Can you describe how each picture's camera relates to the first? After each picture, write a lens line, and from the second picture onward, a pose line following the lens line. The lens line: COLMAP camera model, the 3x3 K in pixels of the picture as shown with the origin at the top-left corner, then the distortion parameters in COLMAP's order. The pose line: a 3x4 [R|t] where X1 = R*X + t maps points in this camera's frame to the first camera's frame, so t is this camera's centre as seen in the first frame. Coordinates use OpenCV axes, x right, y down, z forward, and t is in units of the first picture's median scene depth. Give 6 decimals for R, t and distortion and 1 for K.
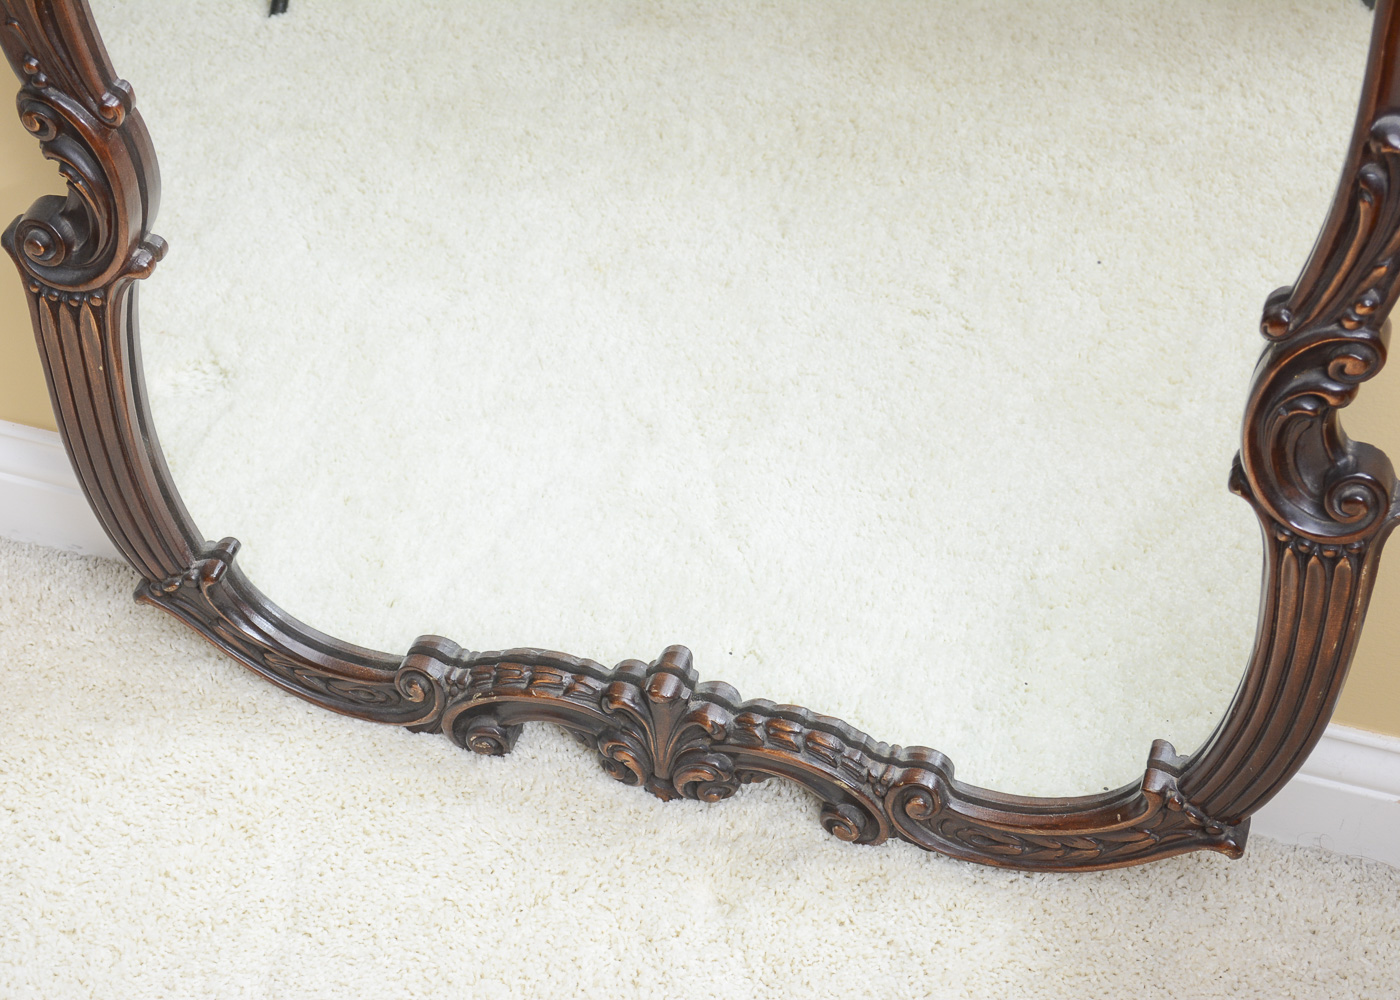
lens RADIAL K [[2699.4, 0, 692.9], [0, 2699.4, 494.3], [0, 0, 1]] dist [0.012031, 0.000000]
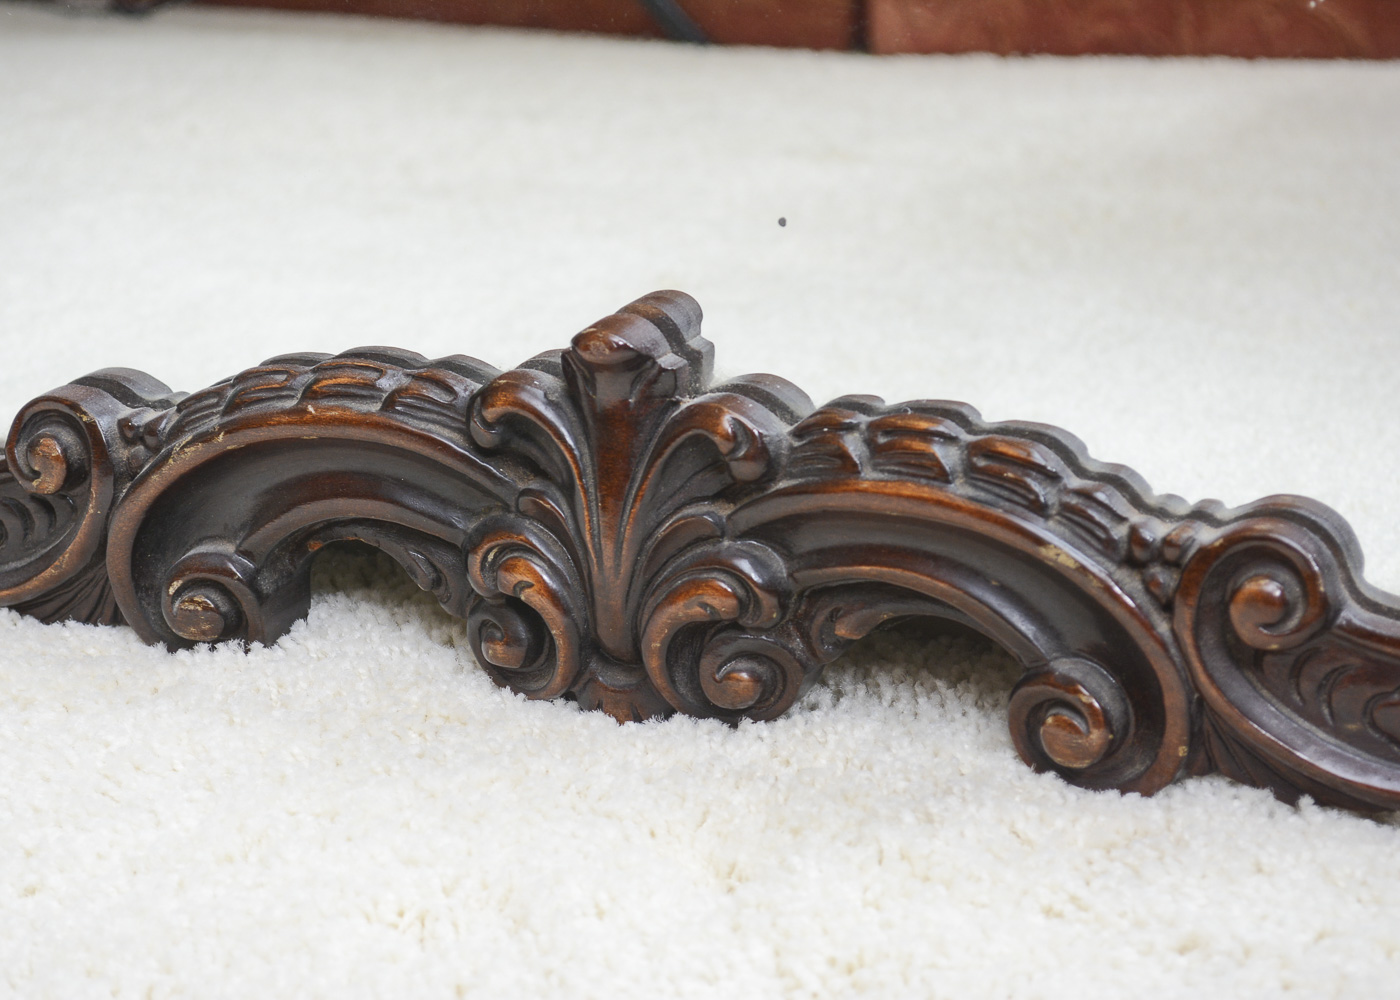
lens RADIAL K [[3385.6, 0, 693.2], [0, 3385.6, 504.7], [0, 0, 1]] dist [0.040310, 0.000000]
pose [[0.993735, 0.018544, -0.110216, 0.056207], [-0.063008, 0.907445, -0.415419, 0.302148], [0.092312, 0.419761, 0.902928, 0.562097]]
